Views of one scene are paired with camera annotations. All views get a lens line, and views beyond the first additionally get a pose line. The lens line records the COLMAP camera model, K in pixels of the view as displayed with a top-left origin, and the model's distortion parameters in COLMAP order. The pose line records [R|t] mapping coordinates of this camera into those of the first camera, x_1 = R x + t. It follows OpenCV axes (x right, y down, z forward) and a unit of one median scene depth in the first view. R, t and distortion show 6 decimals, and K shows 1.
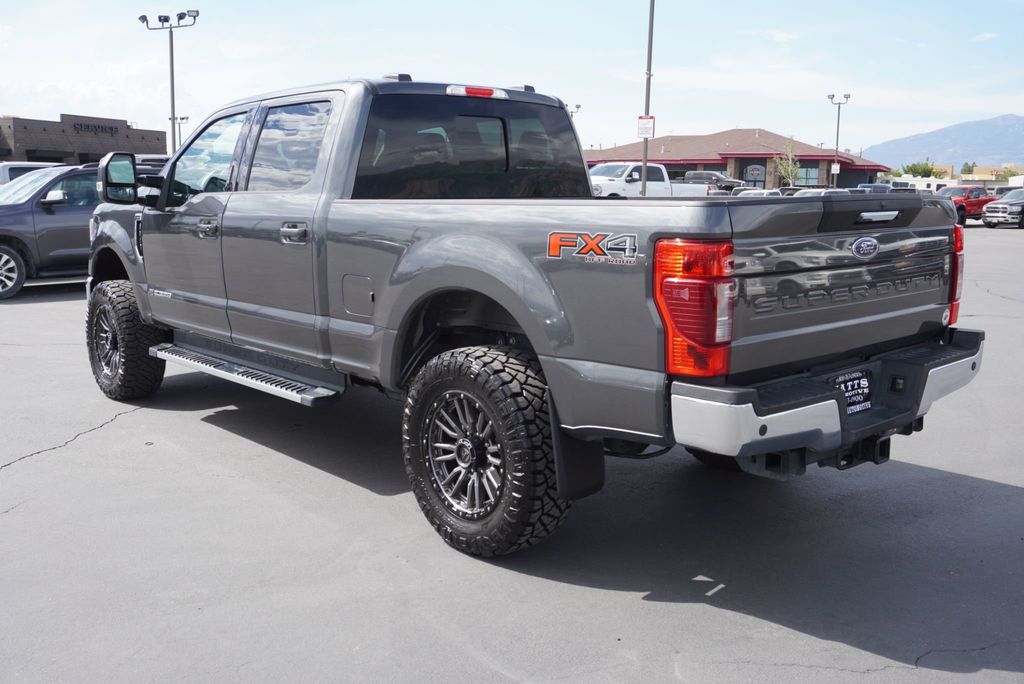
lens RADIAL K [[933.0, 0, 515.2], [0, 933.0, 344.1], [0, 0, 1]] dist [-0.003620, 0.005204]
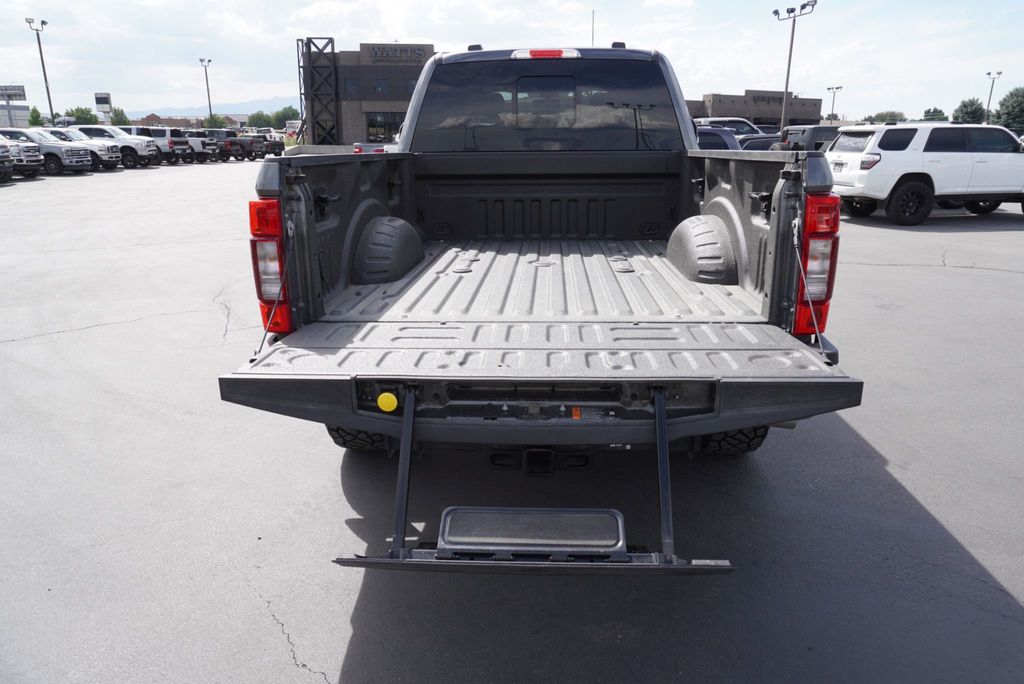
lens RADIAL K [[665.6, 0, 518.6], [0, 665.6, 340.1], [0, 0, 1]] dist [-0.020813, 0.001202]
pose [[0.713561, 0.191933, -0.673790, 0.712562], [-0.107332, 0.980337, 0.165588, -0.084662], [0.692323, -0.045837, 0.720130, 0.525262]]
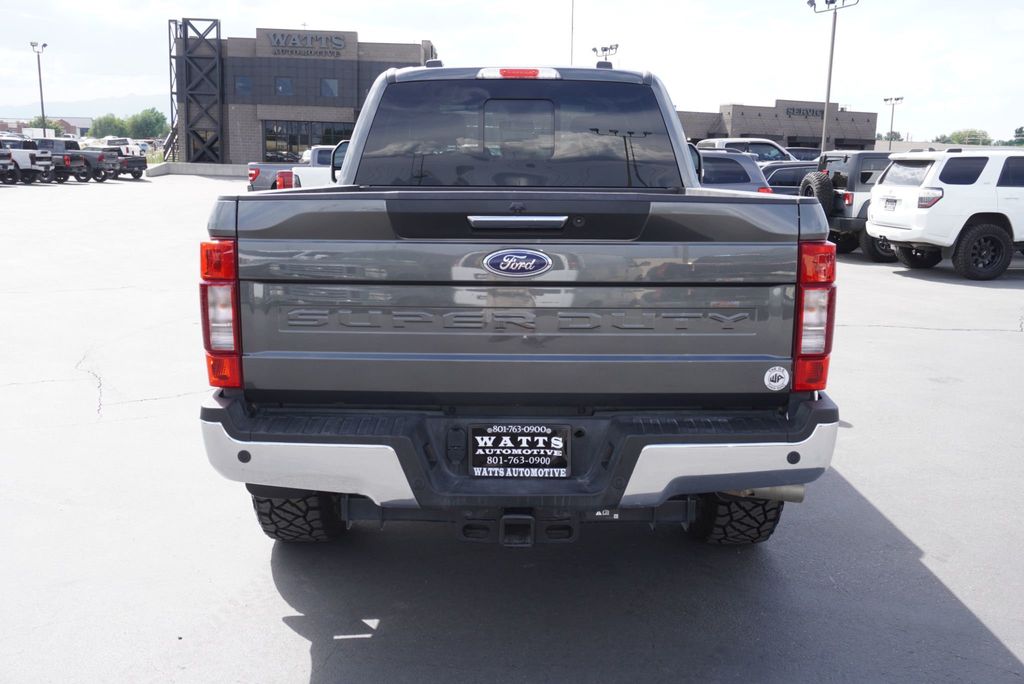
lens RADIAL K [[933.0, 0, 515.2], [0, 933.0, 344.1], [0, 0, 1]] dist [-0.003620, 0.005204]
pose [[0.745481, 0.130399, -0.653646, 0.809381], [-0.118172, 0.990997, 0.062924, -0.078540], [0.655967, 0.030334, 0.754180, 0.397324]]
